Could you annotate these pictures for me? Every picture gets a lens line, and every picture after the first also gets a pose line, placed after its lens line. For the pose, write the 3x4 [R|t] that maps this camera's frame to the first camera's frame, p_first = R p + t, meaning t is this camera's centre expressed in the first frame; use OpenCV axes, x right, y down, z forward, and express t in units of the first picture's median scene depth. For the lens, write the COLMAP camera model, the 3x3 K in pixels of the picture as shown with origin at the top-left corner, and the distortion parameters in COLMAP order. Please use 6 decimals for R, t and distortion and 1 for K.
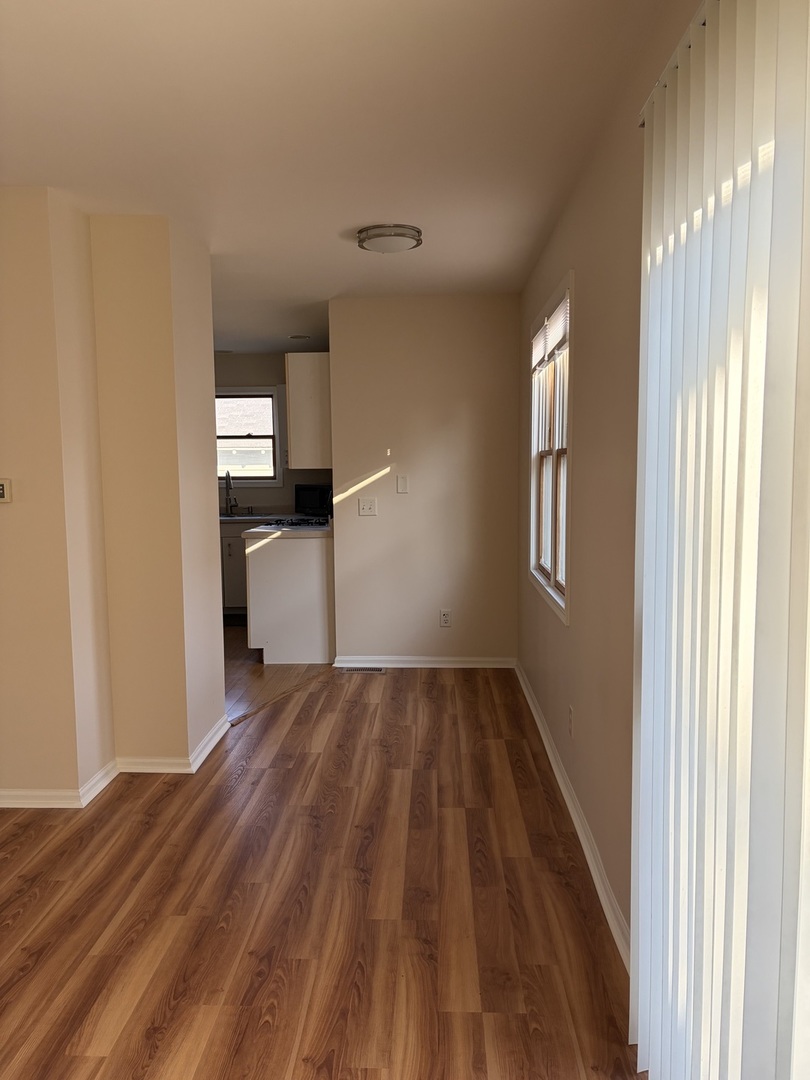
lens RADIAL K [[817.9, 0, 406.2], [0, 817.9, 552.5], [0, 0, 1]] dist [0.074831, -0.113392]
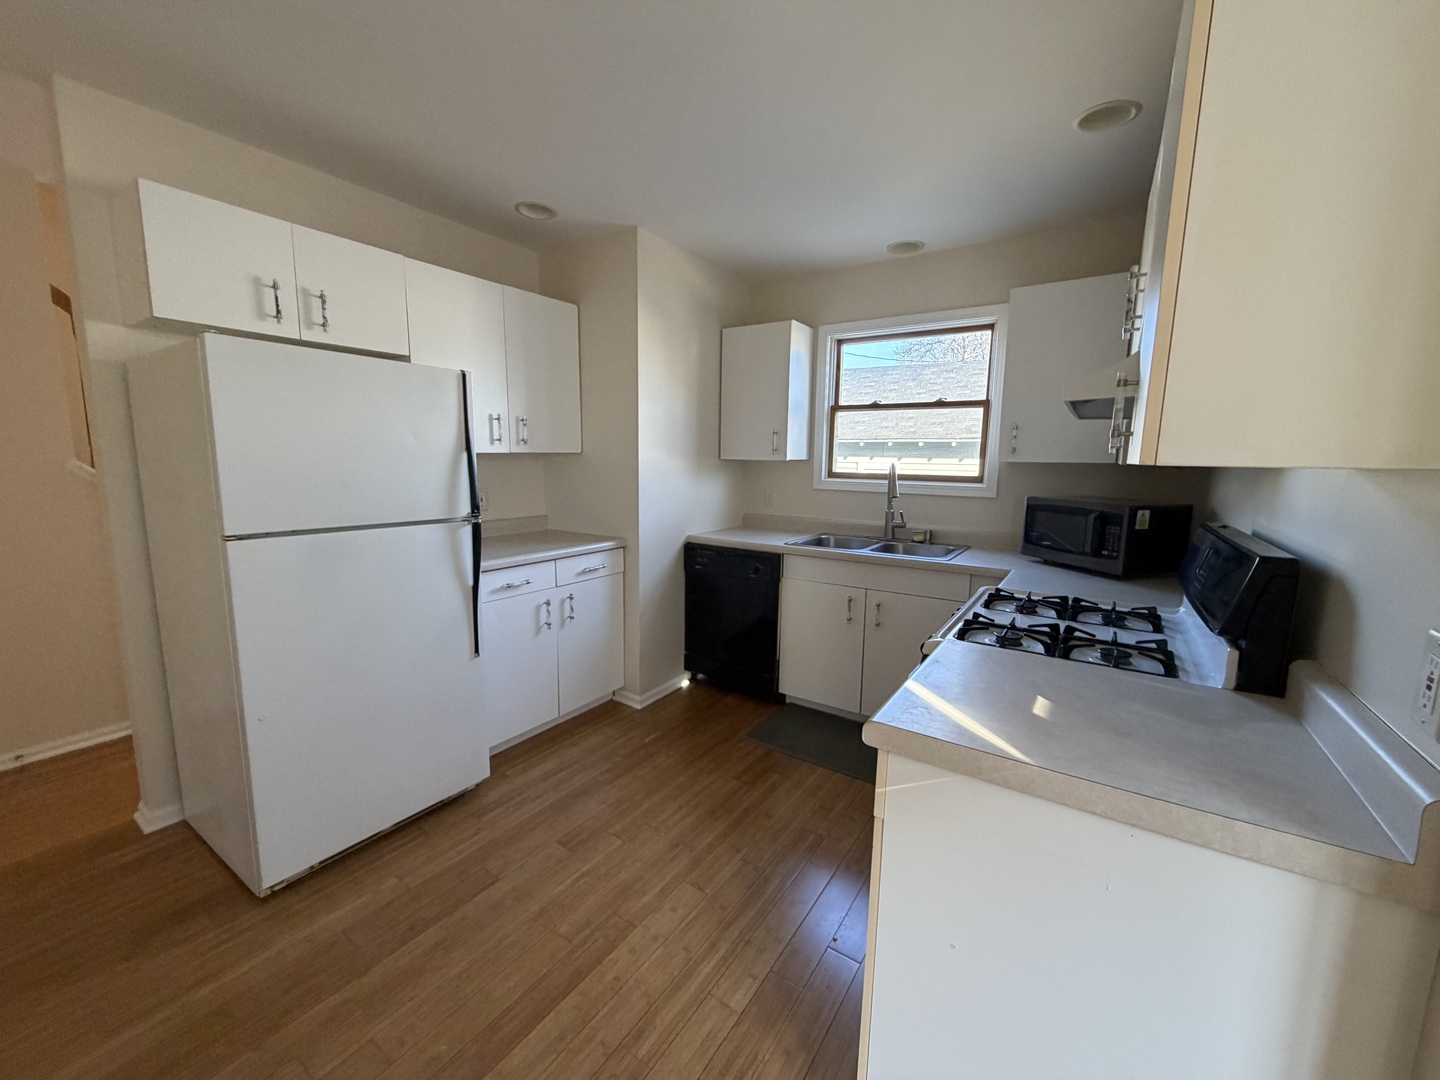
lens RADIAL K [[573.4, 0, 714.6], [0, 573.4, 542.2], [0, 0, 1]] dist [-0.001050, -0.000153]
pose [[0.849622, 0.101023, -0.517626, -0.110042], [-0.080923, 0.994832, 0.061332, -0.059107], [0.521147, -0.010221, 0.853406, 0.586351]]
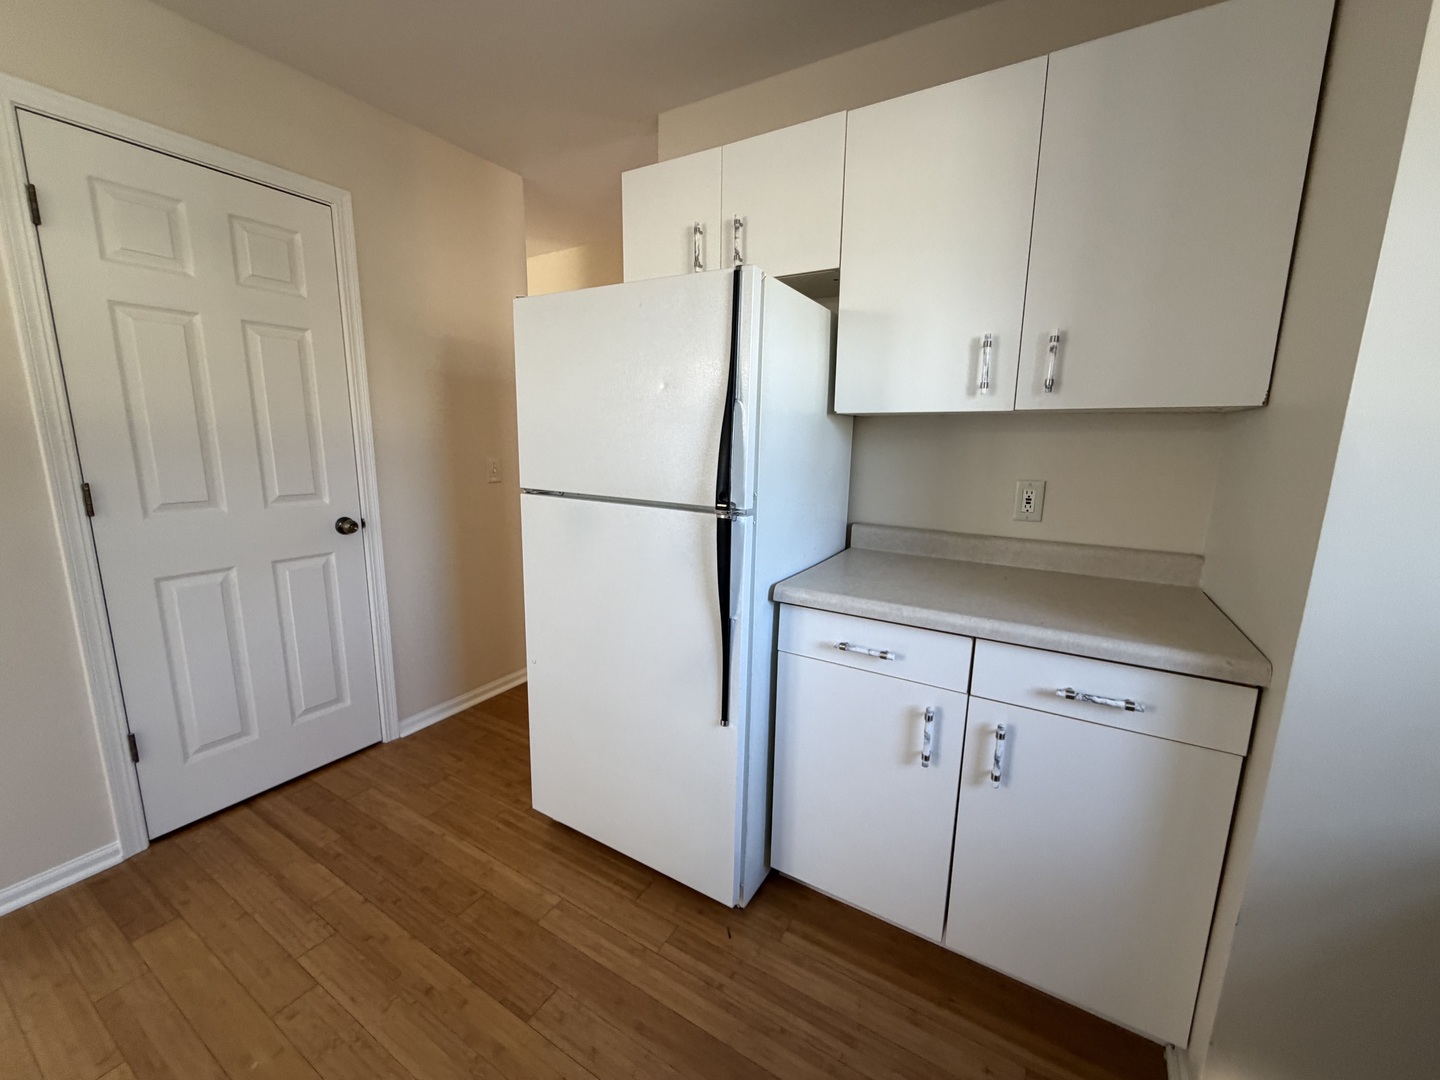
lens RADIAL K [[573.4, 0, 714.6], [0, 573.4, 542.2], [0, 0, 1]] dist [-0.001050, -0.000153]
pose [[-0.482949, 0.162454, -0.860447, -0.198621], [-0.104858, 0.964840, 0.241018, -0.075310], [0.869347, 0.206624, -0.448934, 0.825226]]
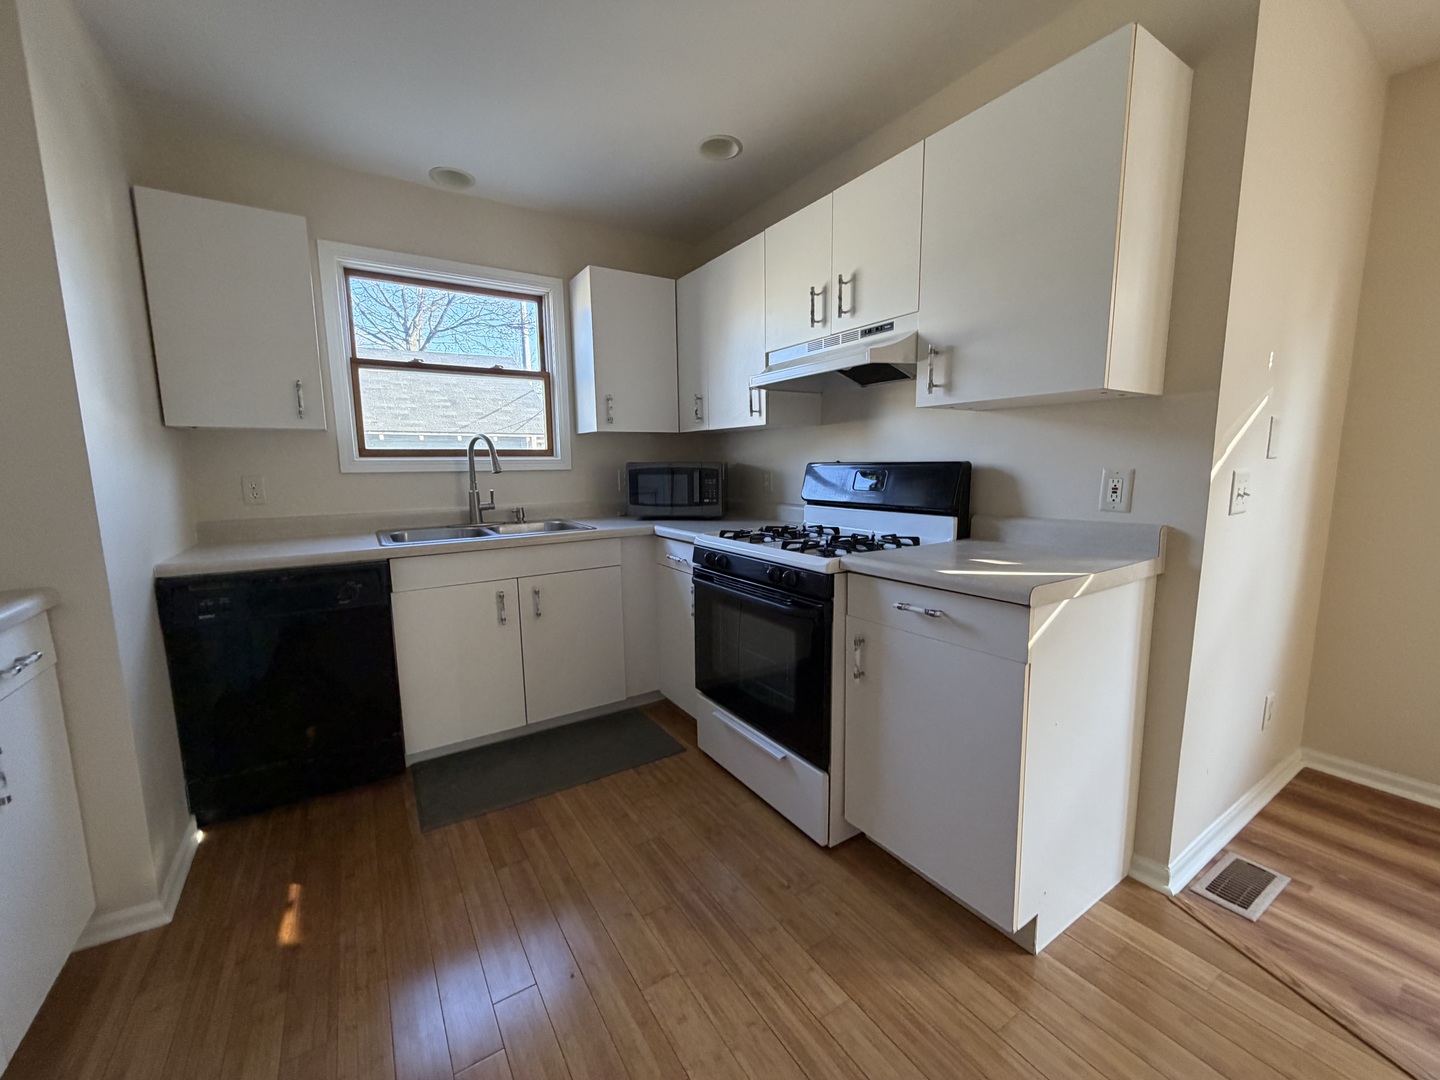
lens RADIAL K [[573.6, 0, 719.3], [0, 573.6, 543.2], [0, 0, 1]] dist [0.000698, 0.000576]
pose [[0.818549, -0.079196, 0.568951, -0.291140], [0.065712, 0.996858, 0.044220, -0.041119], [-0.570666, 0.001191, 0.821181, 0.628155]]
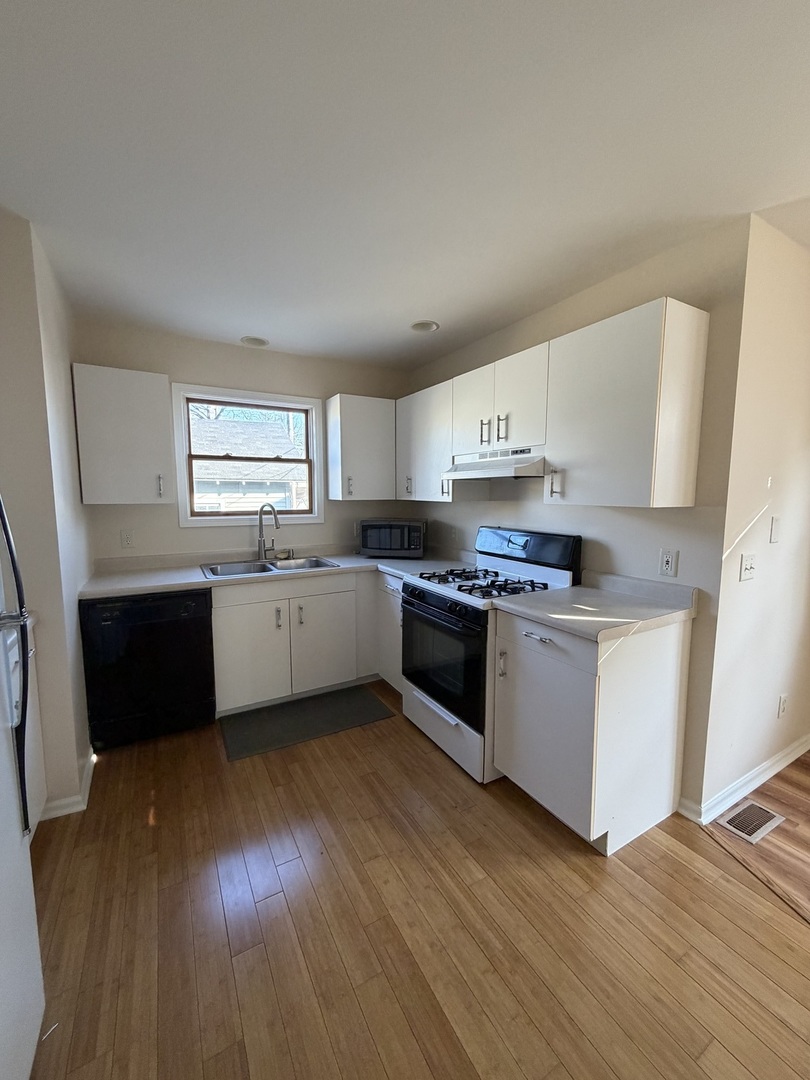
lens RADIAL K [[430.0, 0, 405.0], [0, 430.0, 540.0], [0, 0, 1]] dist [-0.001050, -0.000153]
pose [[0.848278, -0.046273, 0.527525, -0.309928], [0.047110, 0.998819, 0.011859, -0.063662], [-0.527451, 0.014792, 0.849457, 0.588726]]
